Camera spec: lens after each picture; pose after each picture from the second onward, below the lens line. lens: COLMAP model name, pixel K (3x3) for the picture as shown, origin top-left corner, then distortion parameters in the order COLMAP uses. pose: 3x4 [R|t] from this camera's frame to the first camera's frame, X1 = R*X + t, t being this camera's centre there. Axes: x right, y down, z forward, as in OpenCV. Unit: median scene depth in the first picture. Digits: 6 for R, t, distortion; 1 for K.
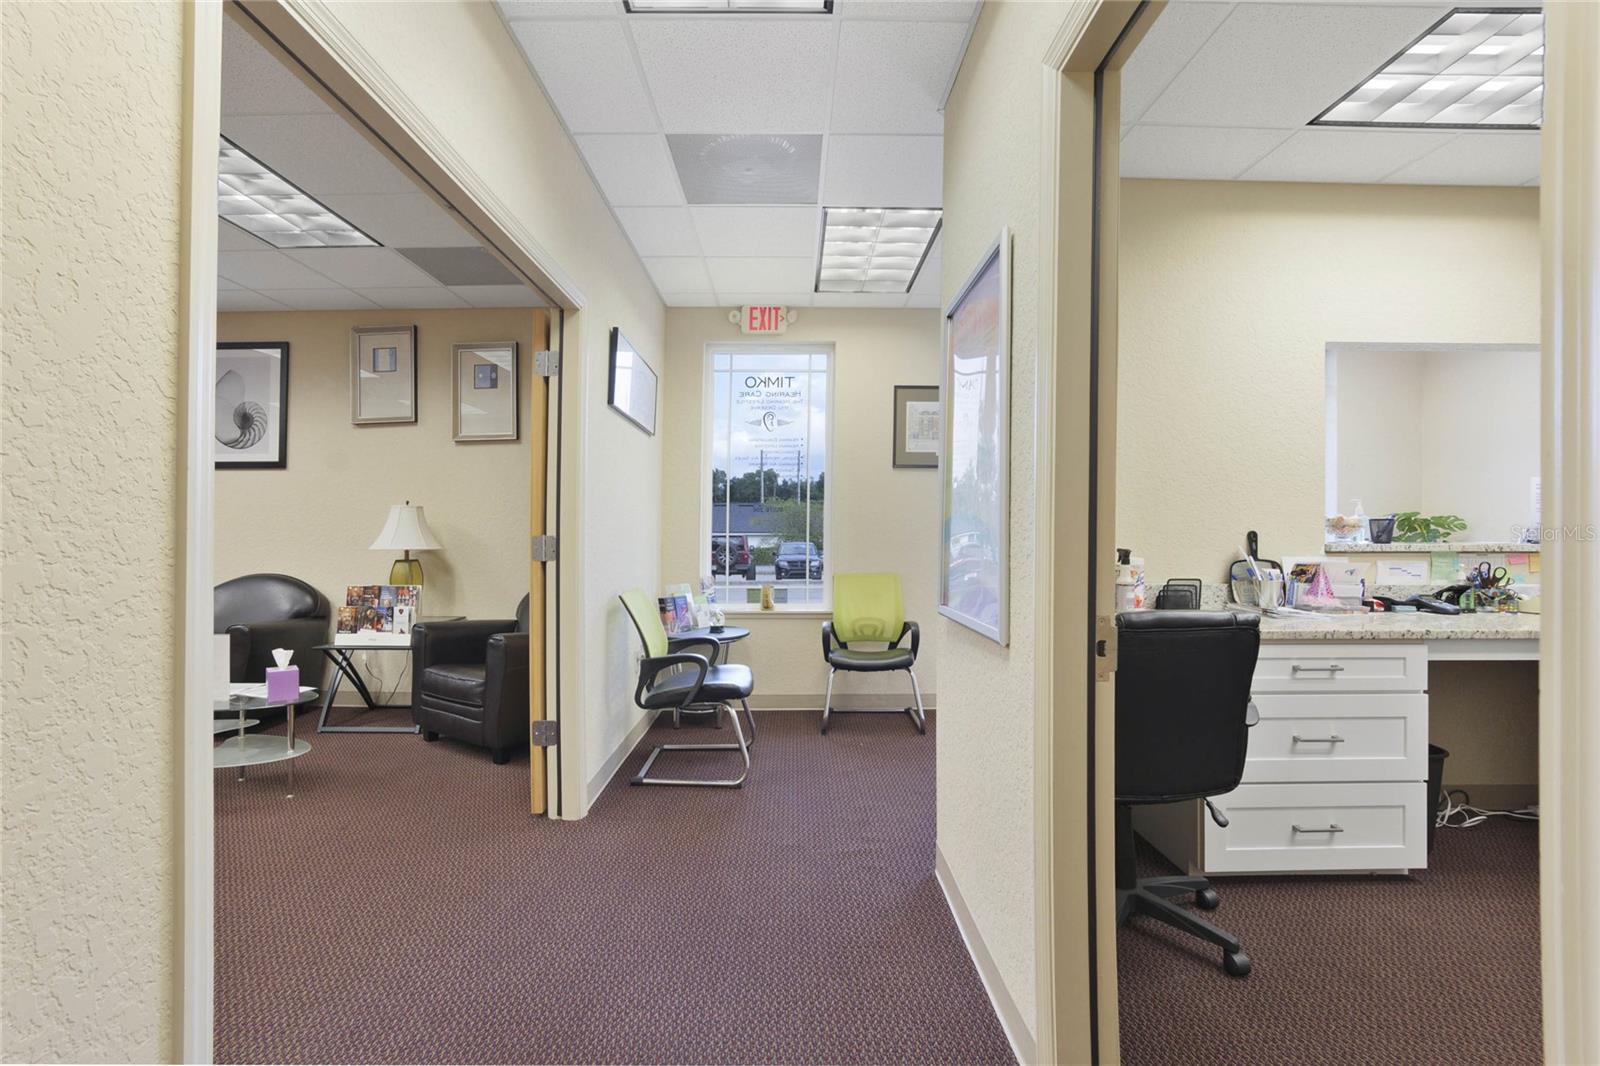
lens RADIAL K [[738.5, 0, 806.6], [0, 738.5, 529.8], [0, 0, 1]] dist [-0.065541, 0.027854]
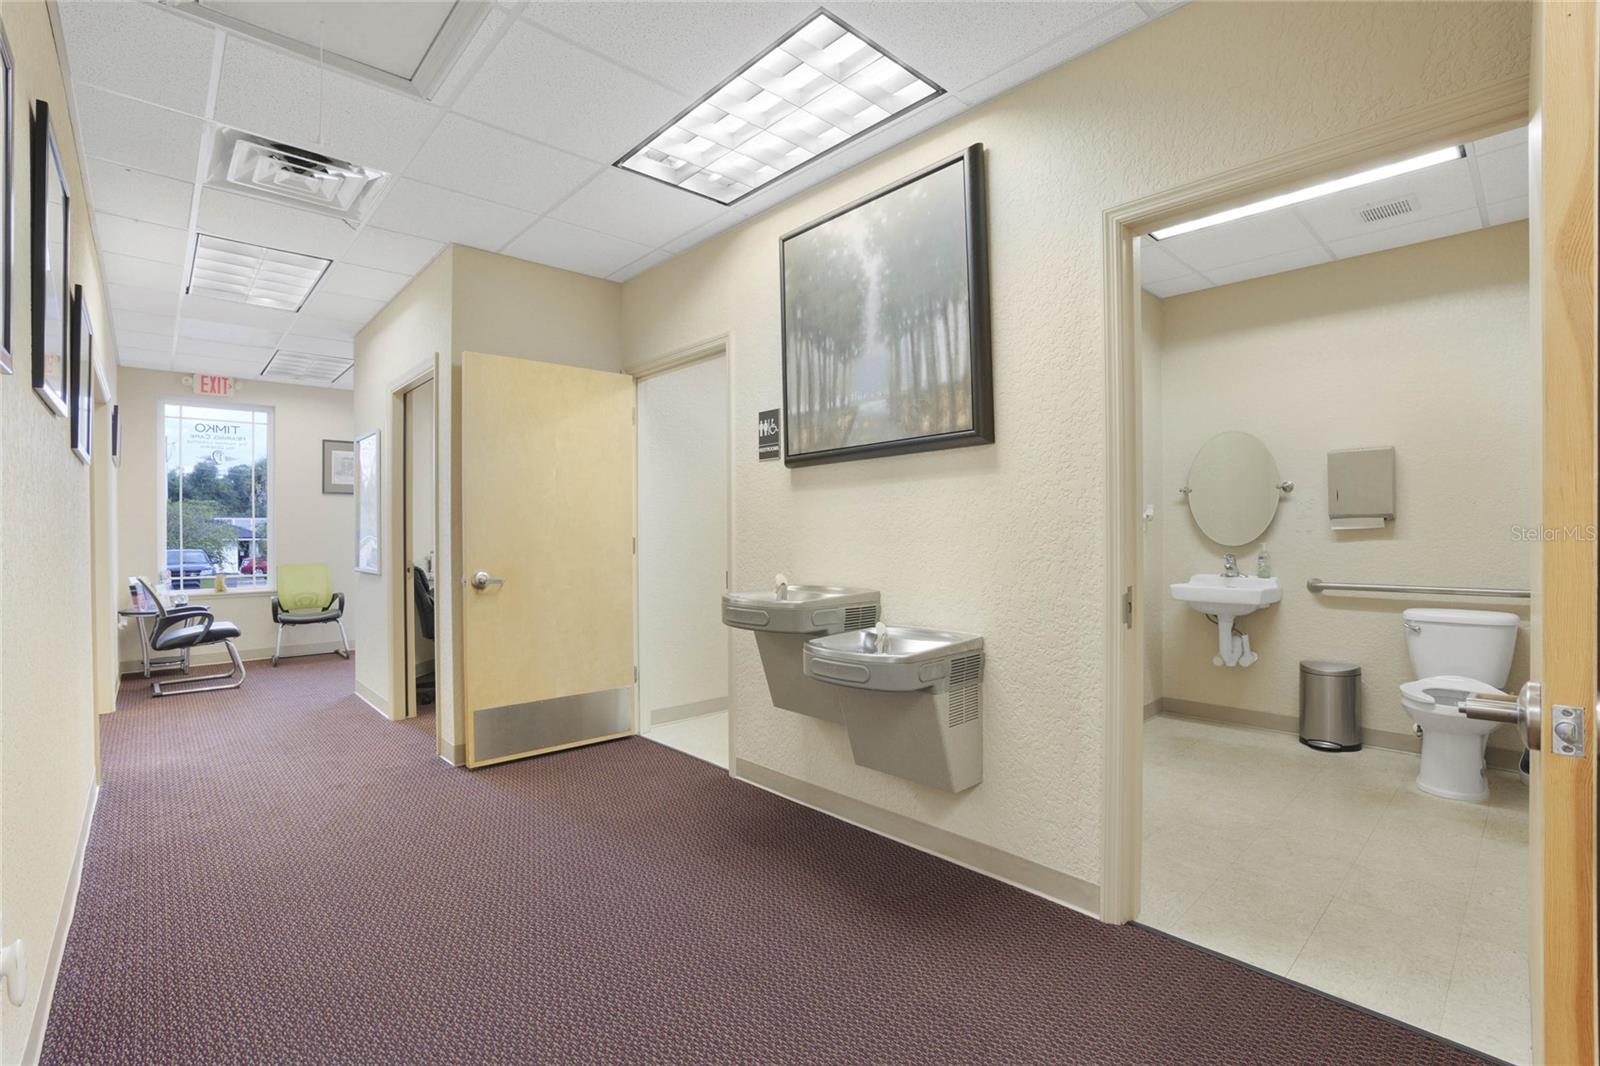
lens RADIAL K [[738.5, 0, 806.6], [0, 738.5, 529.8], [0, 0, 1]] dist [-0.065541, 0.027854]
pose [[0.746972, -0.019341, 0.664574, -0.125689], [0.016944, 0.999806, 0.010052, -0.005880], [-0.664640, 0.003752, 0.747155, -0.776766]]
